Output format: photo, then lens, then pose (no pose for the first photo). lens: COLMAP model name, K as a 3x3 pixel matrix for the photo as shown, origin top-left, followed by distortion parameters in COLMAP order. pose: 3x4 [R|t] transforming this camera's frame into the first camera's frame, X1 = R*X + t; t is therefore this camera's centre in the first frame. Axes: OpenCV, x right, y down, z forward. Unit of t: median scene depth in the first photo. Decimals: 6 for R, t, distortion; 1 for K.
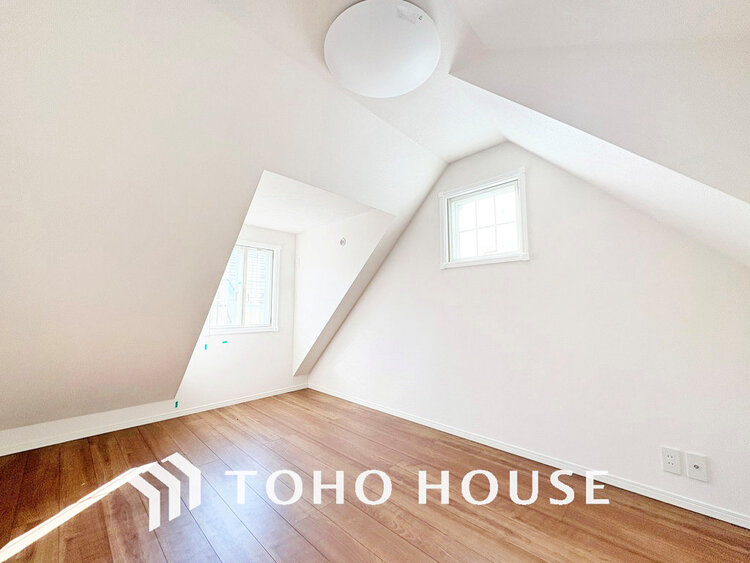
lens RADIAL K [[297.6, 0, 373.3], [0, 297.6, 279.5], [0, 0, 1]] dist [0.000221, -0.000356]
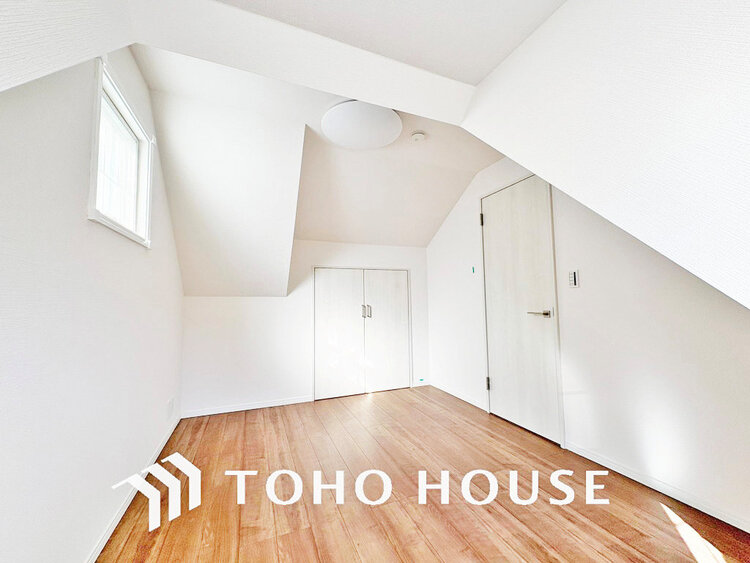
lens RADIAL K [[297.6, 0, 373.3], [0, 297.6, 279.5], [0, 0, 1]] dist [0.000221, -0.000356]
pose [[-0.913517, 0.031113, 0.405609, -0.566606], [-0.038298, 0.986065, -0.161892, 0.183562], [-0.404994, -0.163425, -0.899596, 2.137414]]
